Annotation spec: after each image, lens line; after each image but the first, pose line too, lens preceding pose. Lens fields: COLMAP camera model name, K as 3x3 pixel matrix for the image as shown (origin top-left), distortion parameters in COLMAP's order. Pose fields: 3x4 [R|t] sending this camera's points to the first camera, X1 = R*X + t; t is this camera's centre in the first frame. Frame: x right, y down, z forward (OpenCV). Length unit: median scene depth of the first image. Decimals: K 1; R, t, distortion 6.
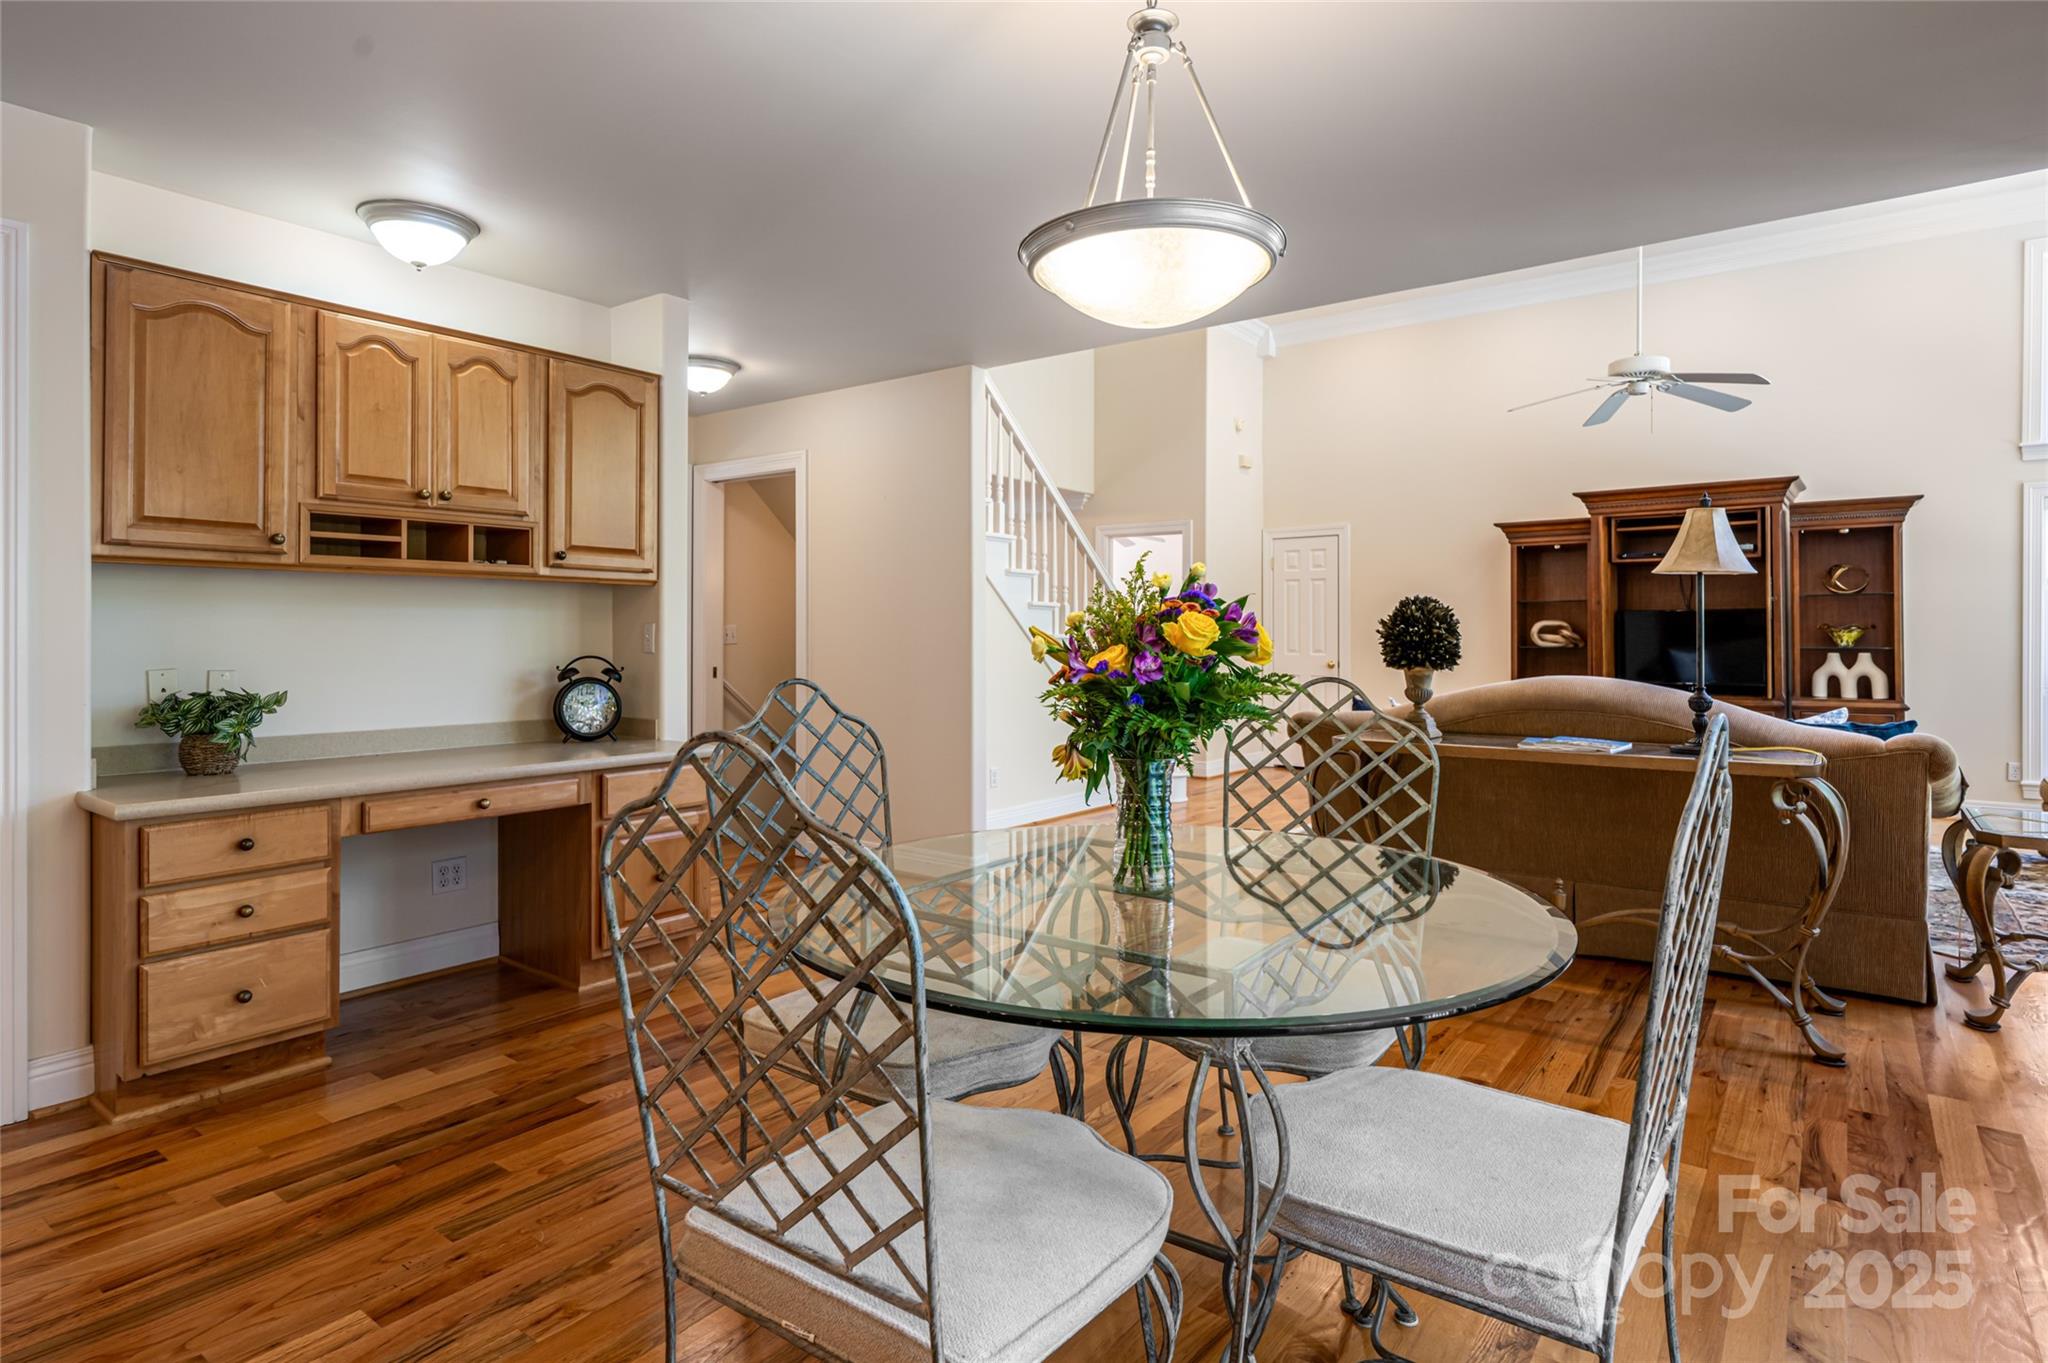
lens RADIAL K [[1109.6, 0, 1029.2], [0, 1109.6, 628.5], [0, 0, 1]] dist [-0.002480, -0.000512]
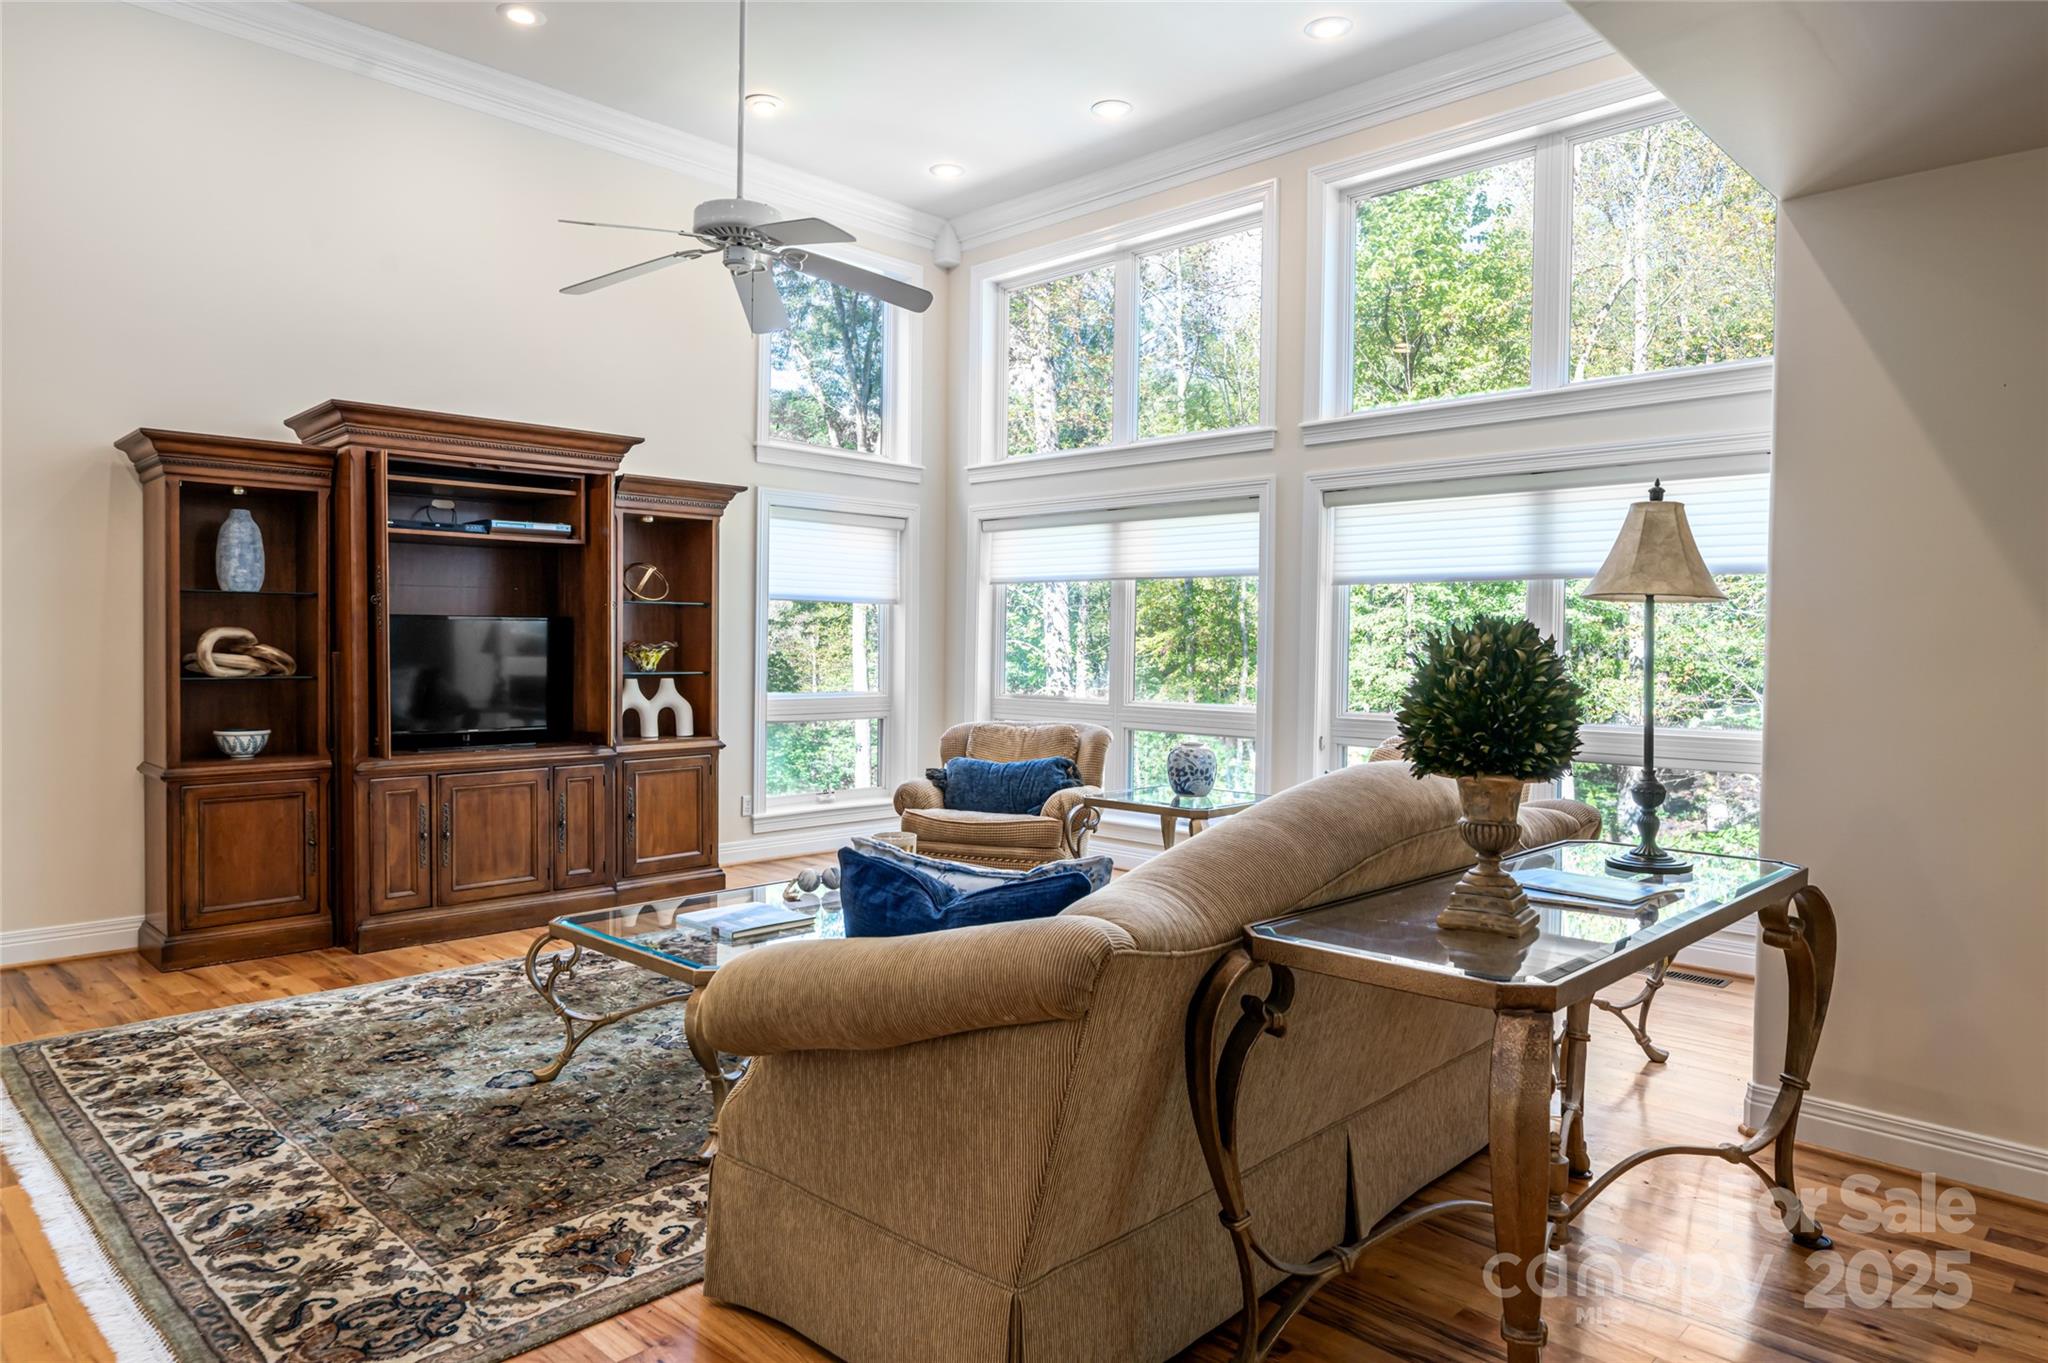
lens RADIAL K [[1280.4, 0, 1024.0], [0, 1280.4, 681.5], [0, 0, 1]] dist [0.002464, -0.000573]
pose [[0.131646, -0.027960, 0.990902, -0.116737], [-0.016818, 0.999395, 0.030434, -0.008186], [-0.991154, -0.020672, 0.131096, 0.635073]]
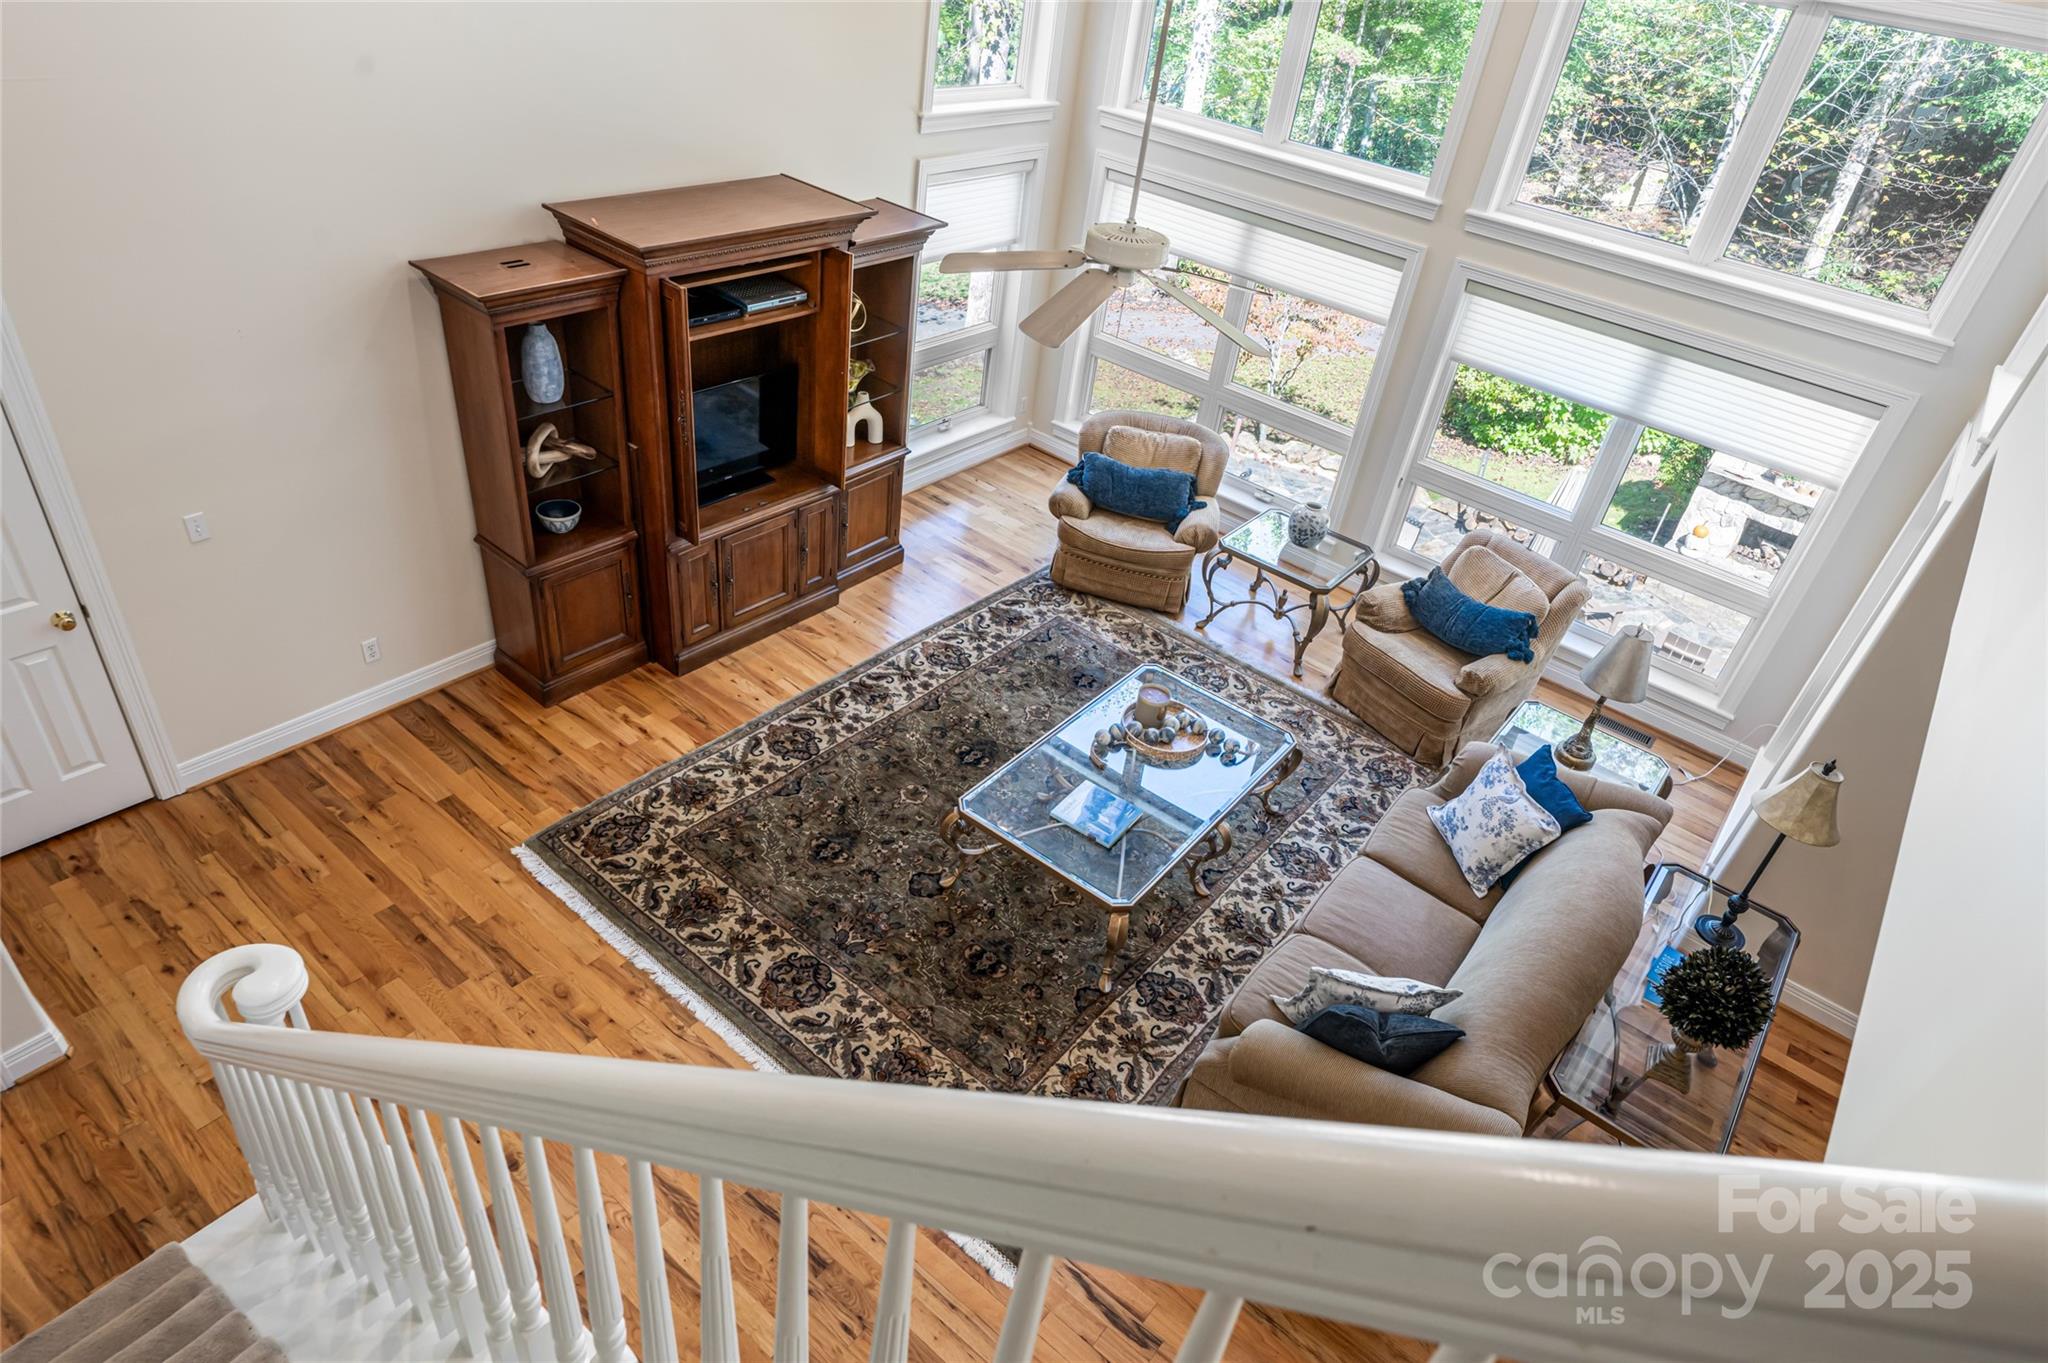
lens RADIAL K [[1174.5, 0, 1017.3], [0, 1174.5, 711.2], [0, 0, 1]] dist [-0.002328, -0.000716]
pose [[0.032964, -0.595174, 0.802921, -0.143150], [-0.121236, 0.795044, 0.594312, -0.351916], [-0.992076, -0.116933, -0.045949, 0.900872]]
